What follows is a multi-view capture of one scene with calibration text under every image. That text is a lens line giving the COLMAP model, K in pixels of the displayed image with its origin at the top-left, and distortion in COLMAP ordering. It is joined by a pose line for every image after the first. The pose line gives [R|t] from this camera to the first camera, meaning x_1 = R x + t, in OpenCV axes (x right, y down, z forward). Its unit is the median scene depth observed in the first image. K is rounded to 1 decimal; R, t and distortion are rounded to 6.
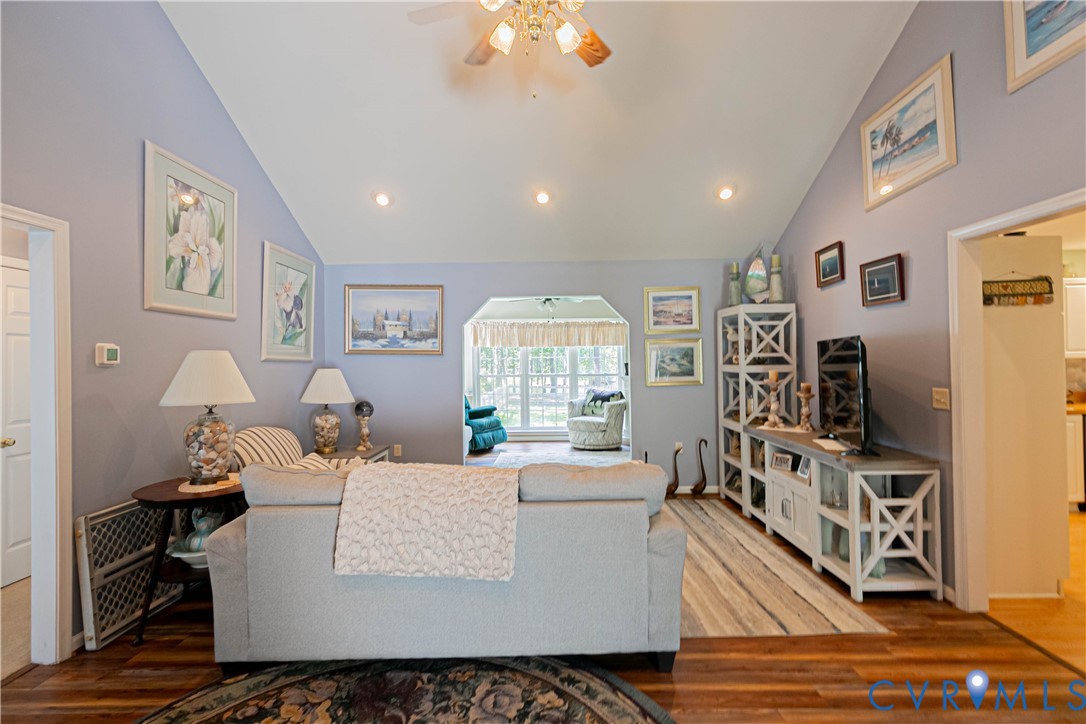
lens RADIAL K [[509.4, 0, 543.8], [0, 509.4, 367.4], [0, 0, 1]] dist [0.008961, -0.000152]
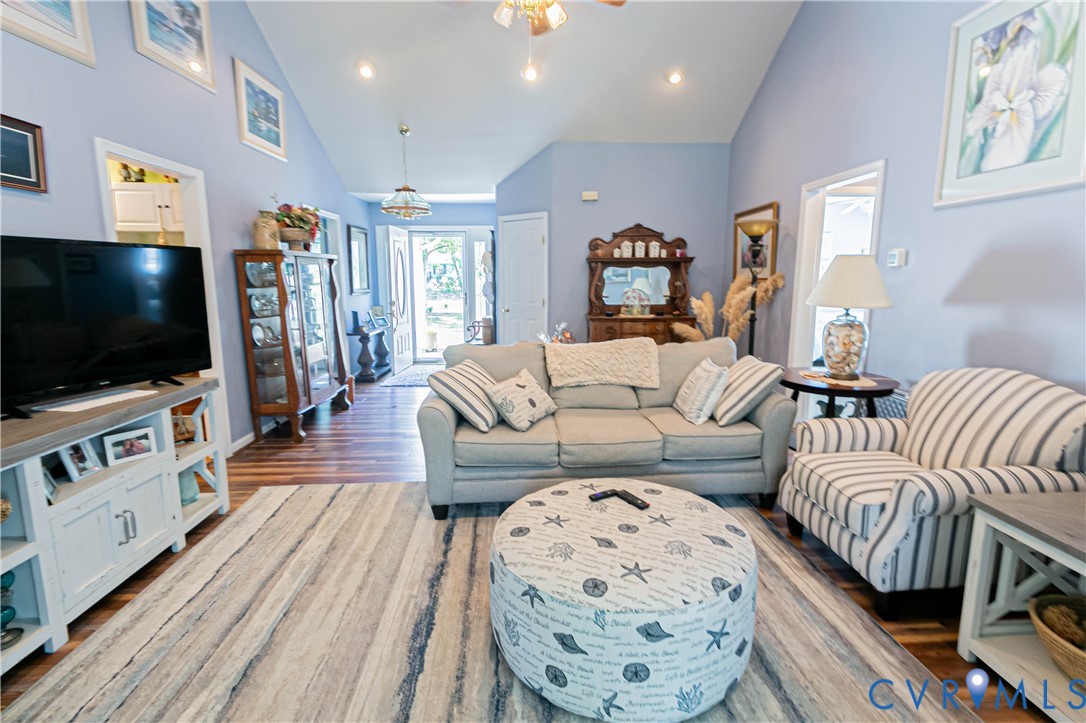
lens RADIAL K [[509.4, 0, 548.5], [0, 509.4, 345.7], [0, 0, 1]] dist [0.008961, -0.000152]
pose [[-0.998020, 0.022658, -0.058682, 0.022061], [0.013320, 0.987844, 0.154879, -0.017466], [0.061478, 0.153790, -0.986189, 1.824916]]
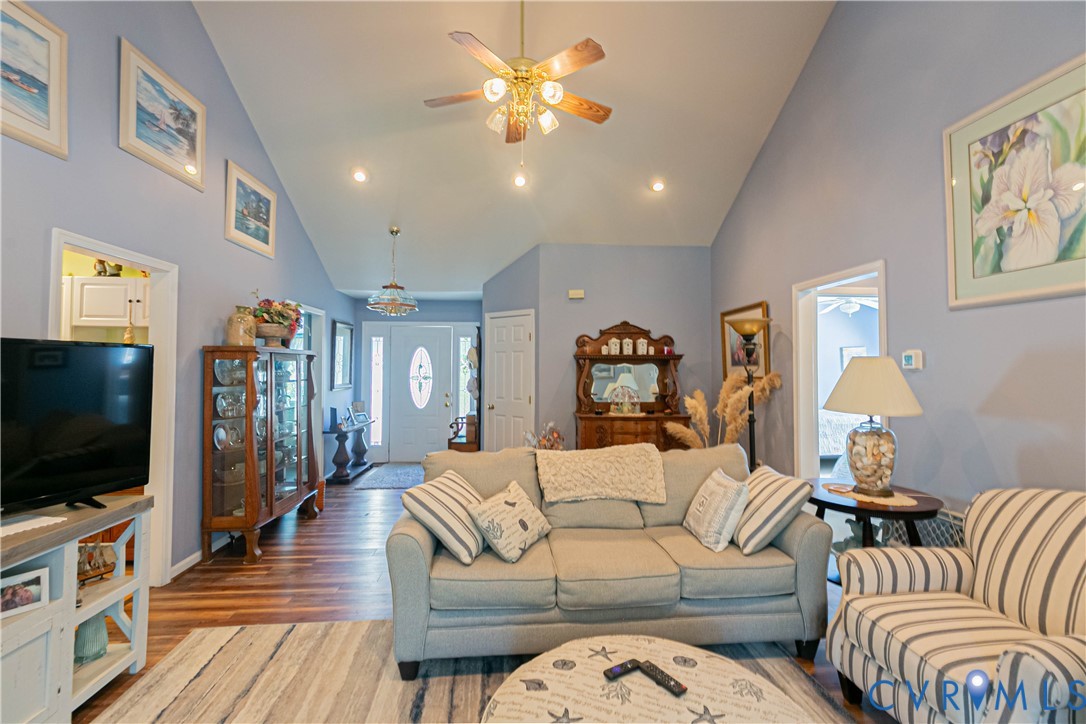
lens RADIAL K [[509.4, 0, 546.9], [0, 509.4, 356.0], [0, 0, 1]] dist [0.008961, -0.000152]
pose [[-0.996013, 0.008116, -0.088840, 0.031301], [0.009015, 0.999912, -0.009718, -0.026385], [0.088753, -0.010480, -0.995998, 1.726366]]
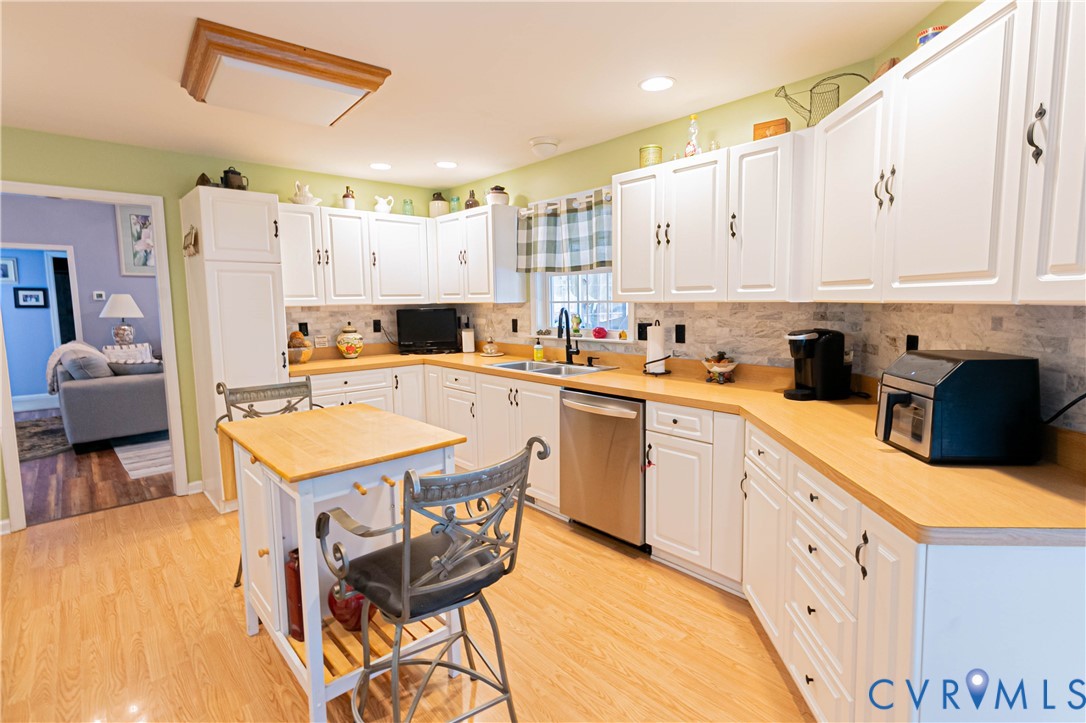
lens RADIAL K [[529.6, 0, 550.7], [0, 529.6, 350.6], [0, 0, 1]] dist [0.018023, -0.002386]
pose [[0.679346, 0.086363, -0.728719, 2.217283], [-0.000043, 0.993055, 0.117651, -0.059709], [0.733819, -0.079894, 0.674631, 0.705963]]
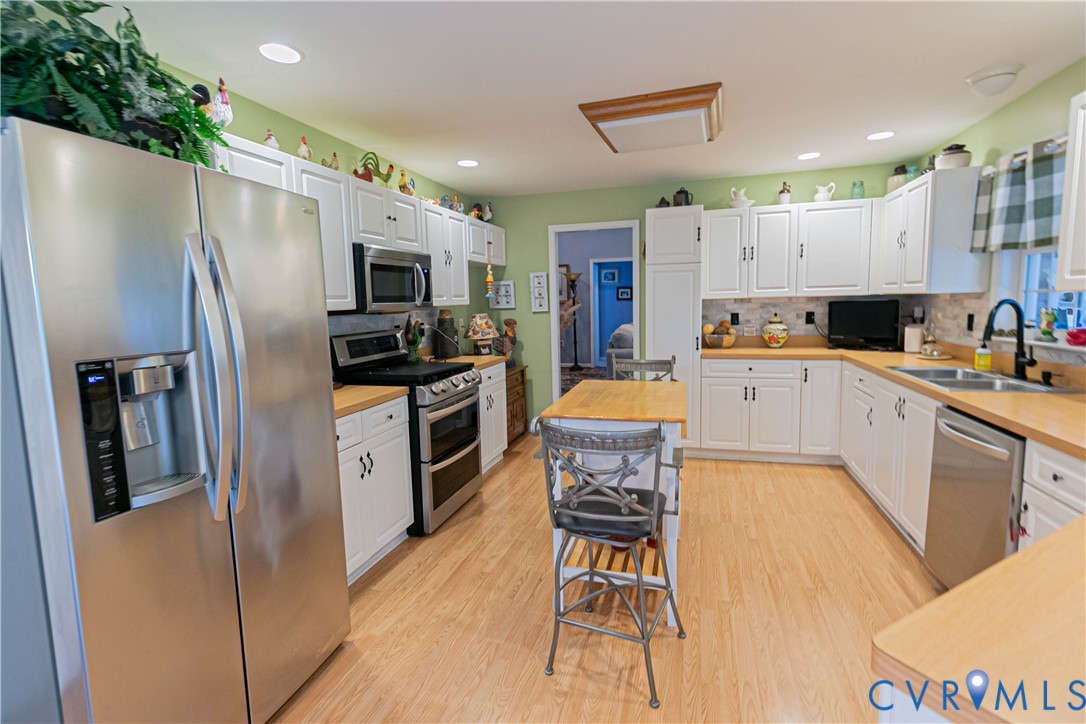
lens RADIAL K [[509.4, 0, 548.5], [0, 509.4, 356.2], [0, 0, 1]] dist [0.008961, -0.000152]
pose [[-0.264381, 0.134042, -0.955058, 2.360123], [0.032888, 0.990971, 0.129978, -0.056273], [0.963858, 0.002954, -0.266402, 1.034140]]
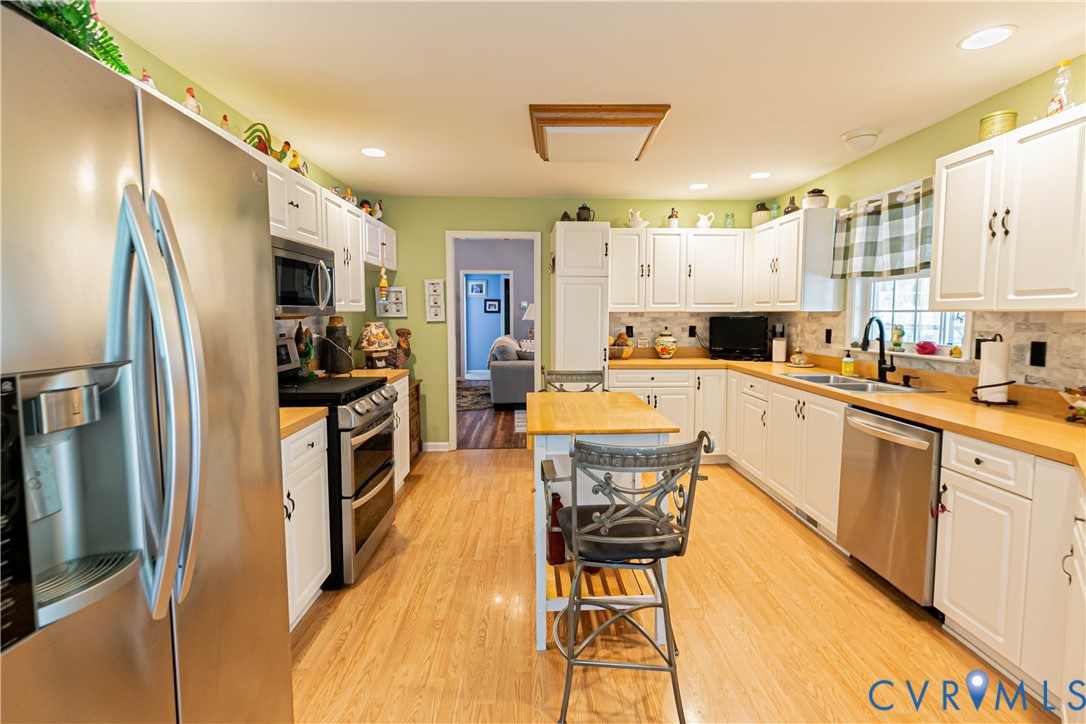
lens RADIAL K [[509.4, 0, 558.6], [0, 509.4, 347.9], [0, 0, 1]] dist [0.008961, -0.000152]
pose [[0.068079, 0.092923, -0.993343, 2.326442], [0.000132, 0.995652, 0.093148, -0.049010], [0.997680, -0.006473, 0.067771, 0.840695]]
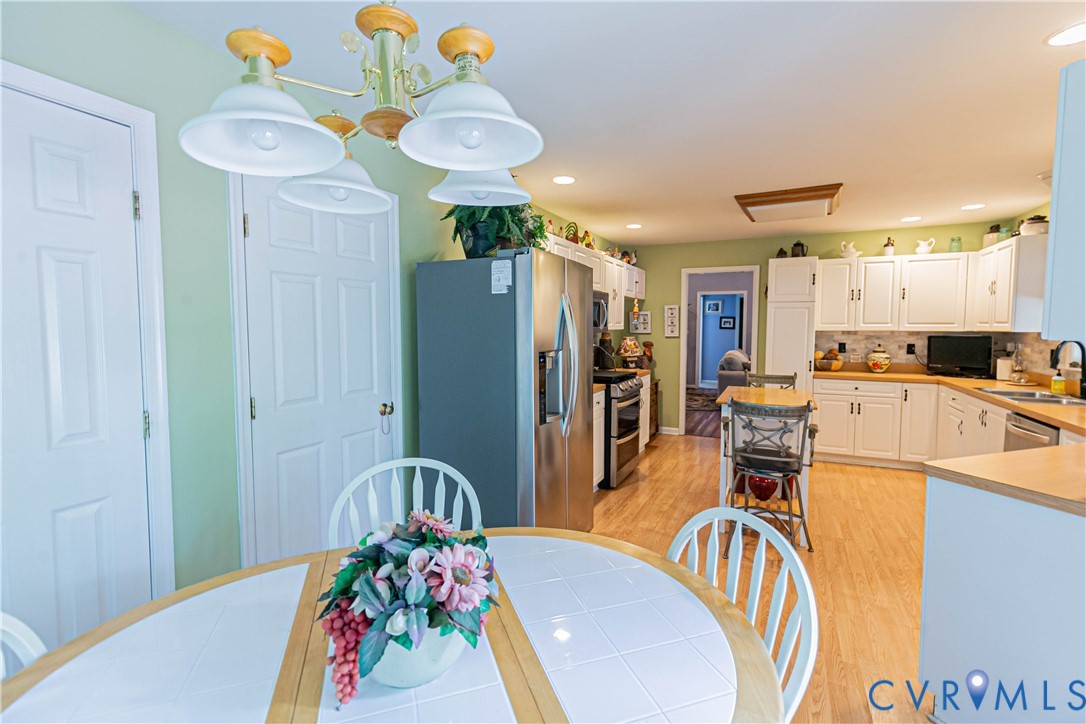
lens RADIAL K [[509.4, 0, 543.0], [0, 509.4, 355.0], [0, 0, 1]] dist [0.008961, -0.000152]
pose [[-0.416727, 0.073287, -0.906072, 2.833384], [0.007472, 0.996987, 0.077204, -0.073176], [0.909001, 0.025403, -0.416020, 0.955911]]
